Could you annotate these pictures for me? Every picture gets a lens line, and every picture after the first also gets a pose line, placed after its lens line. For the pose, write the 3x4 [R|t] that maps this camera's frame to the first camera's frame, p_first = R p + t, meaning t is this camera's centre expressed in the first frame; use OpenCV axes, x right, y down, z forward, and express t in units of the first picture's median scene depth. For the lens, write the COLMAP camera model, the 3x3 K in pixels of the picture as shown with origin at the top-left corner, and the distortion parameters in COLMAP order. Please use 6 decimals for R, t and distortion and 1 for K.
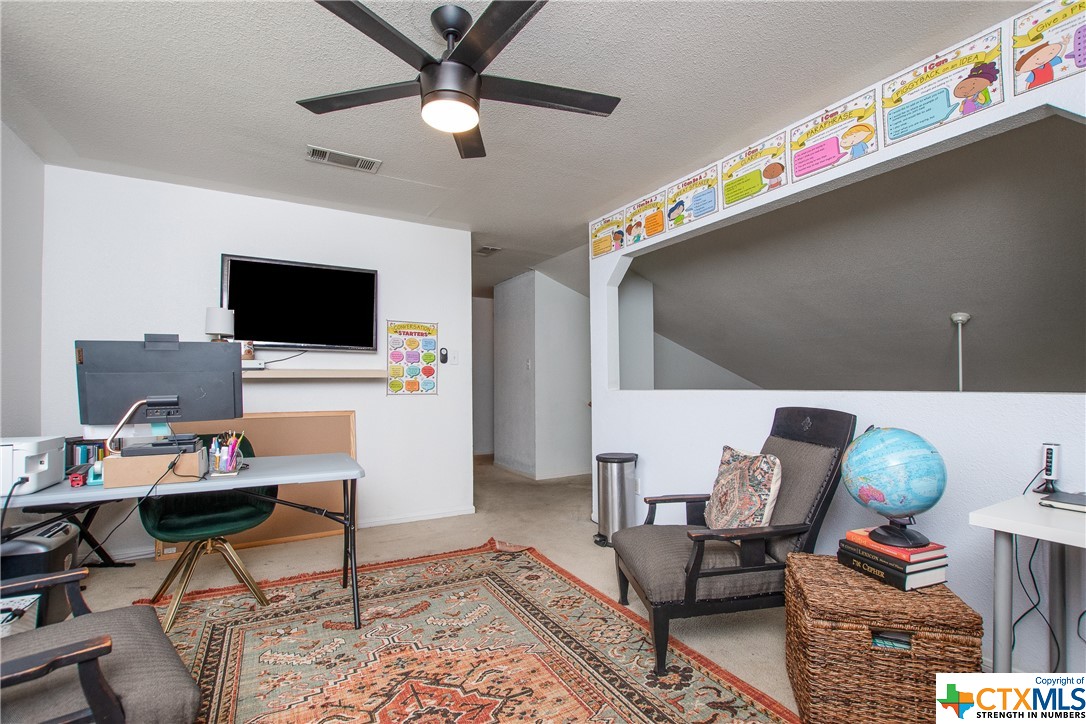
lens RADIAL K [[483.2, 0, 546.8], [0, 483.2, 374.3], [0, 0, 1]] dist [-0.026179, -0.000001]
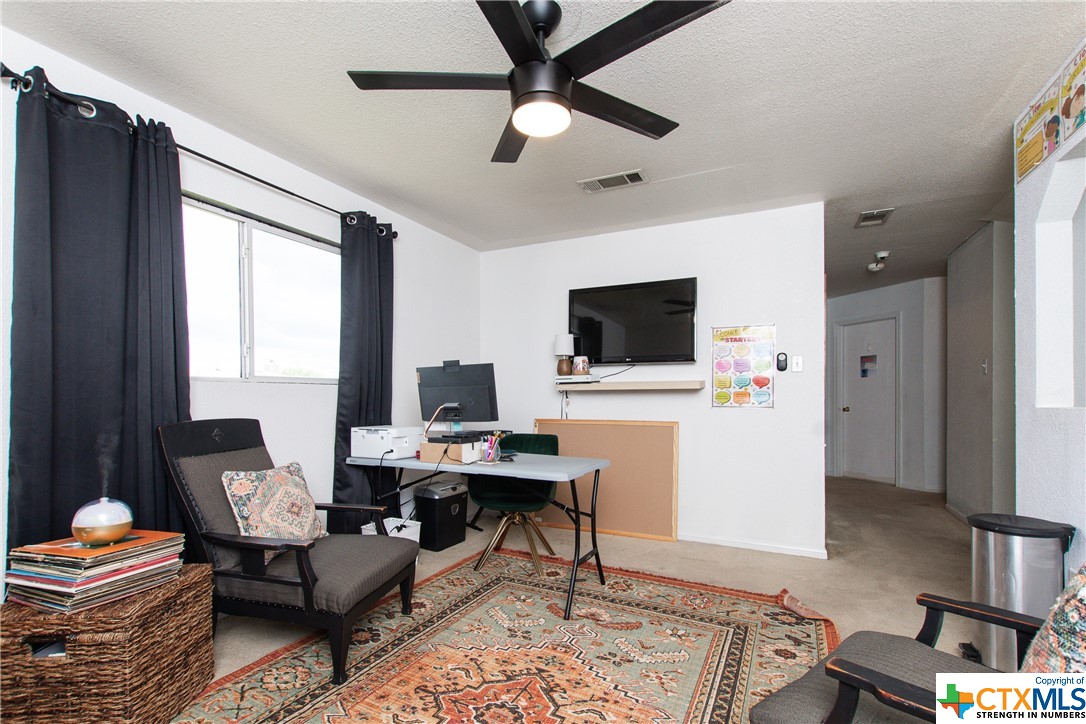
lens RADIAL K [[486.1, 0, 545.6], [0, 486.1, 398.6], [0, 0, 1]] dist [0.000689, -0.000149]
pose [[0.558722, 0.008813, -0.829308, 0.407786], [0.014197, 0.999695, 0.020188, 0.003780], [0.829233, -0.023054, 0.558427, 0.289120]]
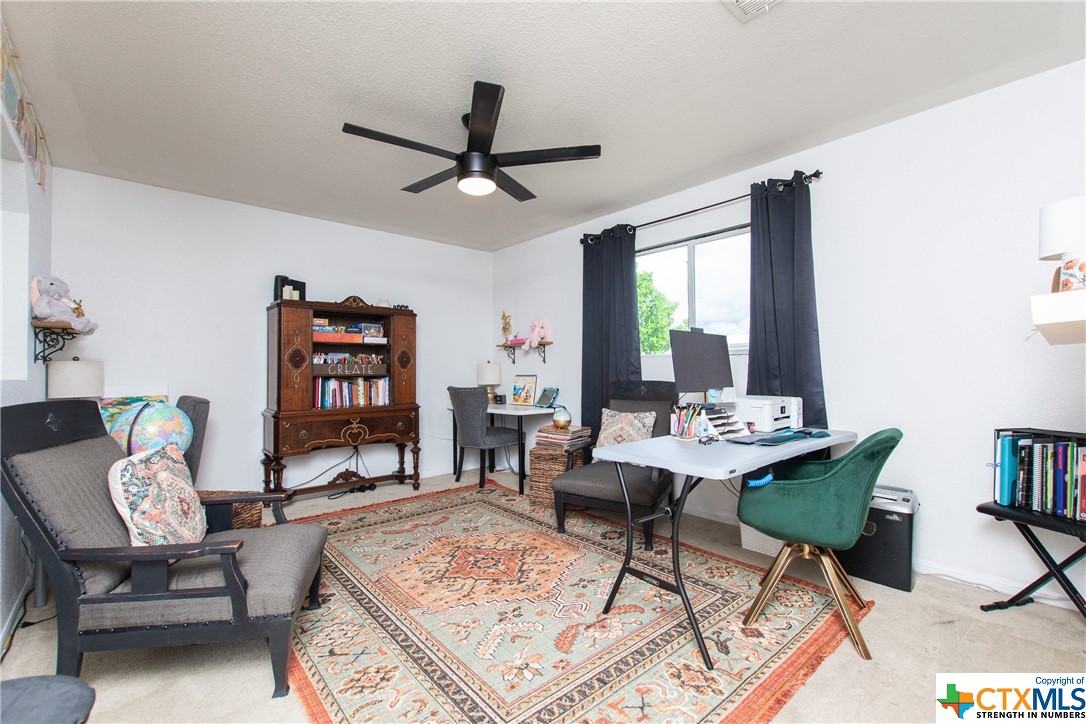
lens RADIAL K [[483.2, 0, 546.8], [0, 483.2, 374.3], [0, 0, 1]] dist [-0.026179, -0.000001]
pose [[-0.979895, 0.010994, -0.199209, -0.071131], [0.013140, 0.999869, -0.009454, 0.040352], [0.199079, -0.011881, -0.979911, 1.604024]]
